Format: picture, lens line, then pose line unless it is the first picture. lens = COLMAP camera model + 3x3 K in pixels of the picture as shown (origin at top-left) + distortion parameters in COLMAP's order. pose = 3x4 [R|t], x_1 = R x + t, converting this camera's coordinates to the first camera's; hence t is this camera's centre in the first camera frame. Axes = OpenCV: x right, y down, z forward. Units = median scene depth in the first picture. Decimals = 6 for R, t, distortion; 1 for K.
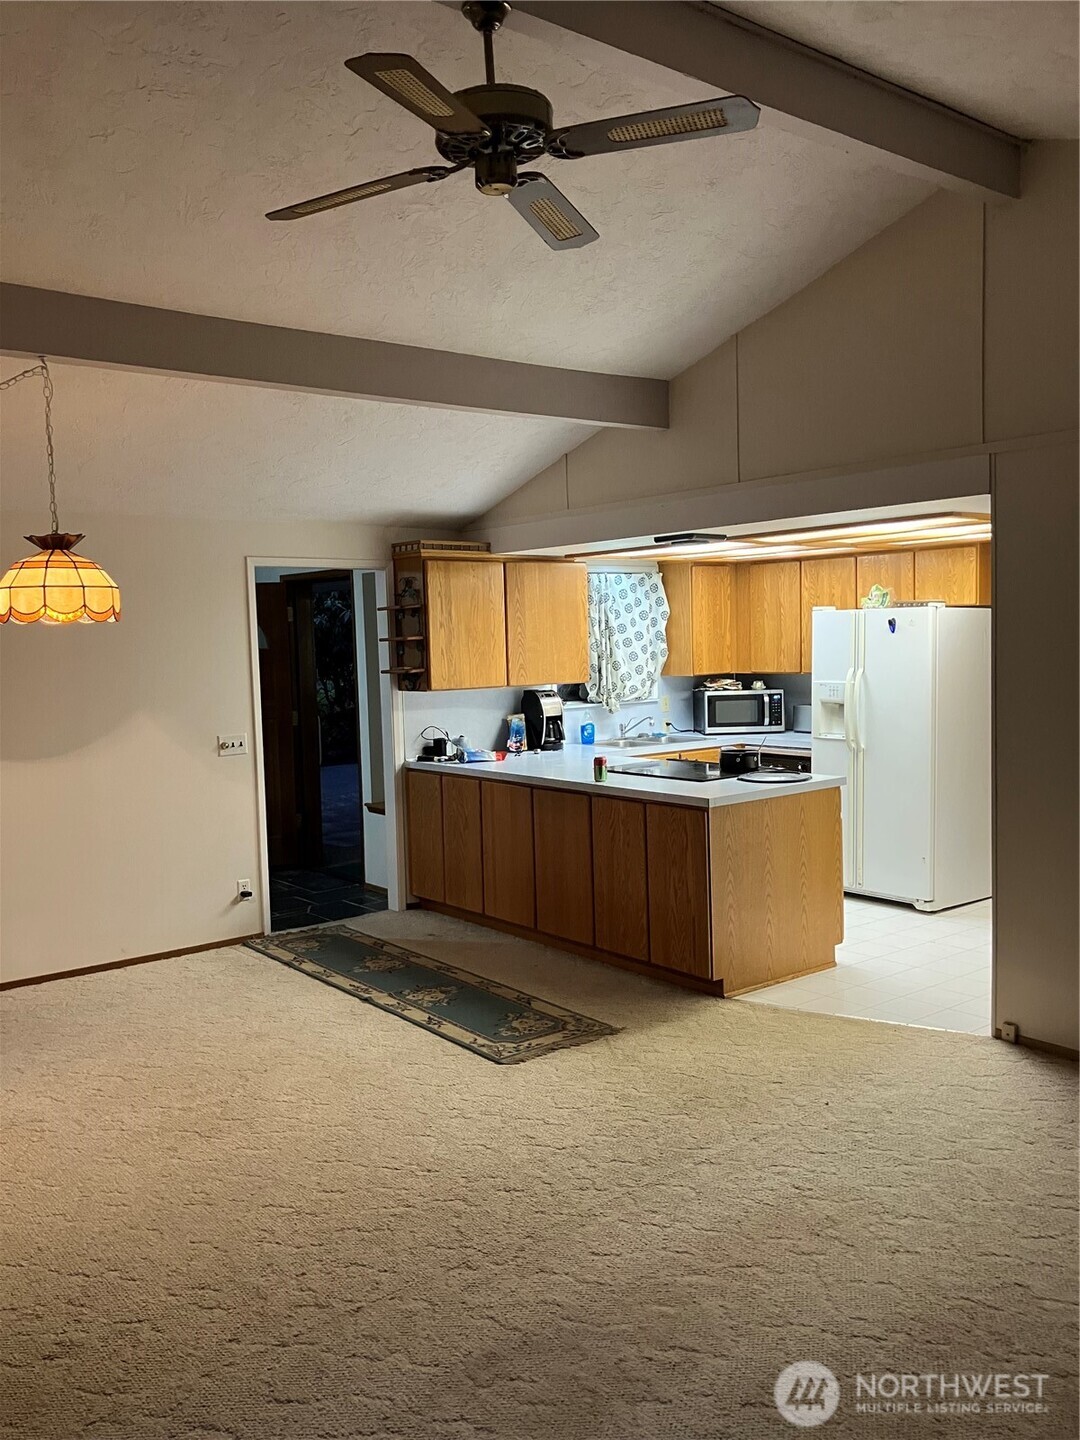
lens RADIAL K [[1158.9, 0, 537.0], [0, 1158.9, 723.8], [0, 0, 1]] dist [0.016008, -0.024868]
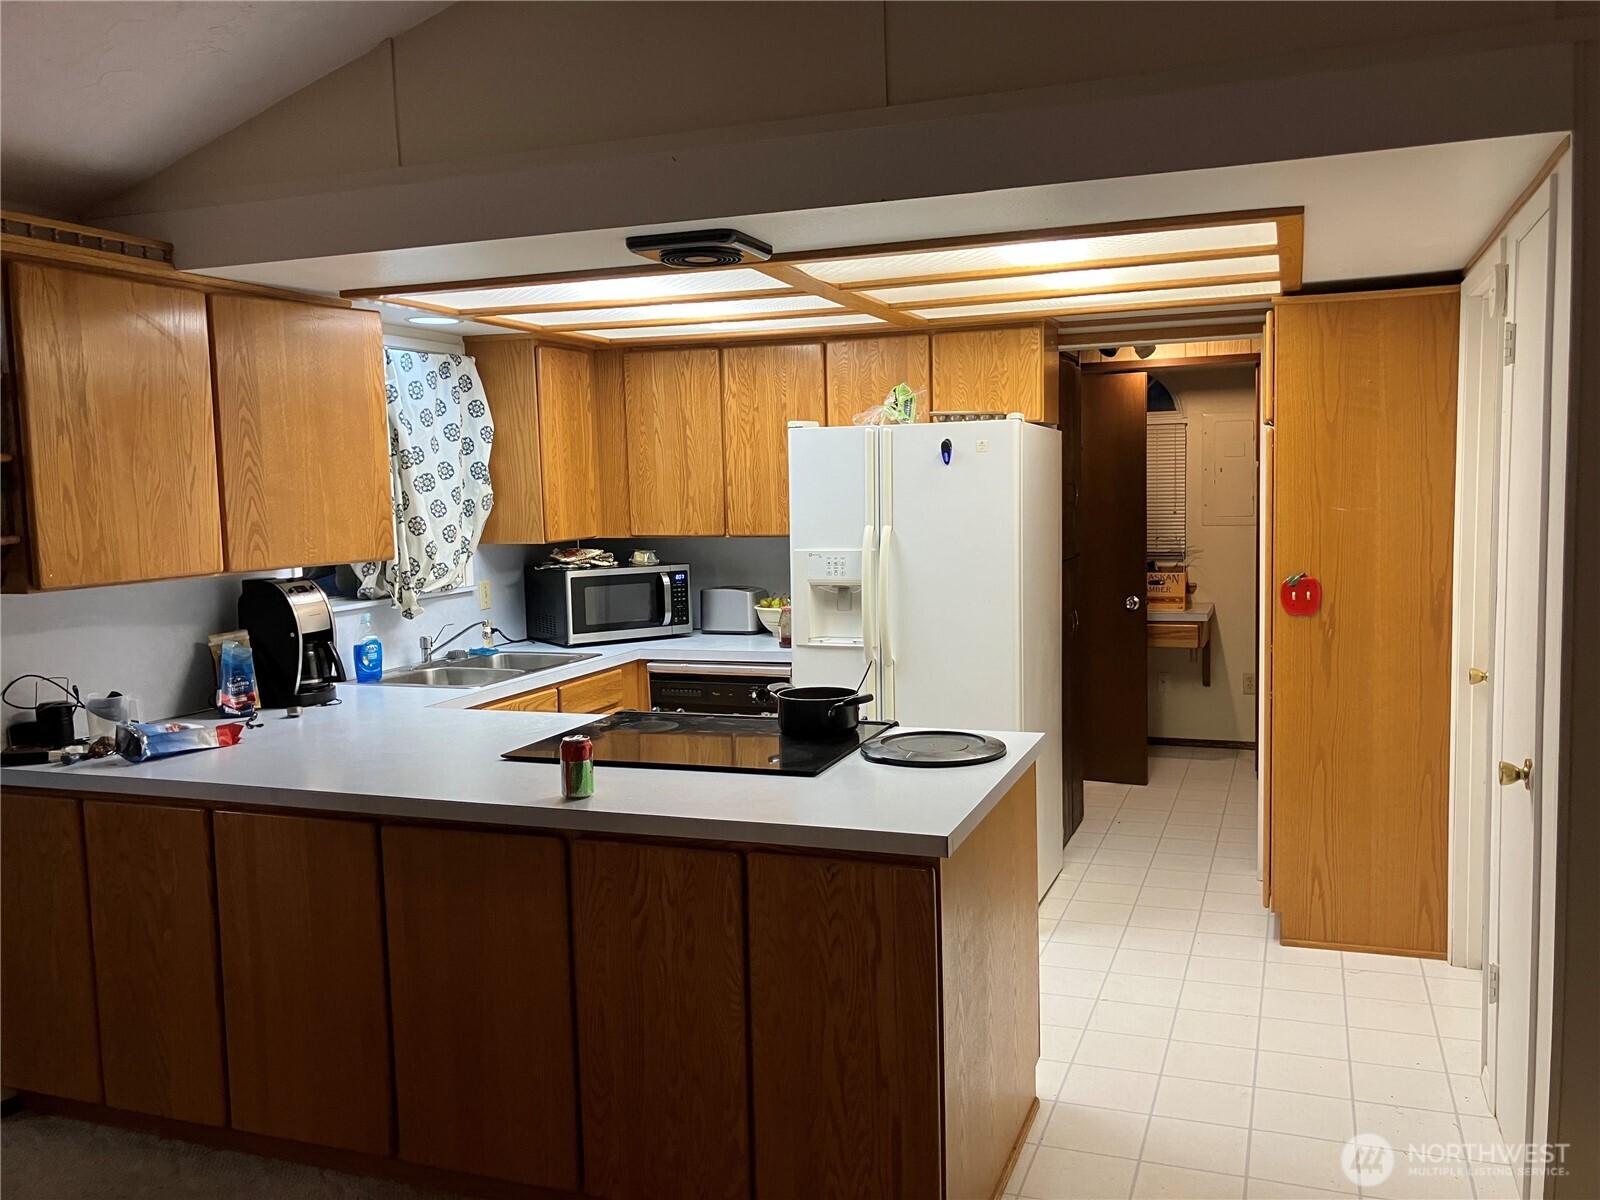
lens RADIAL K [[1287.7, 0, 813.9], [0, 1287.7, 599.2], [0, 0, 1]] dist [0.016008, -0.024868]
pose [[0.850521, -0.039500, 0.524455, -0.087763], [0.038376, 0.999179, 0.013020, -0.018836], [-0.524539, 0.009053, 0.851338, 0.431341]]
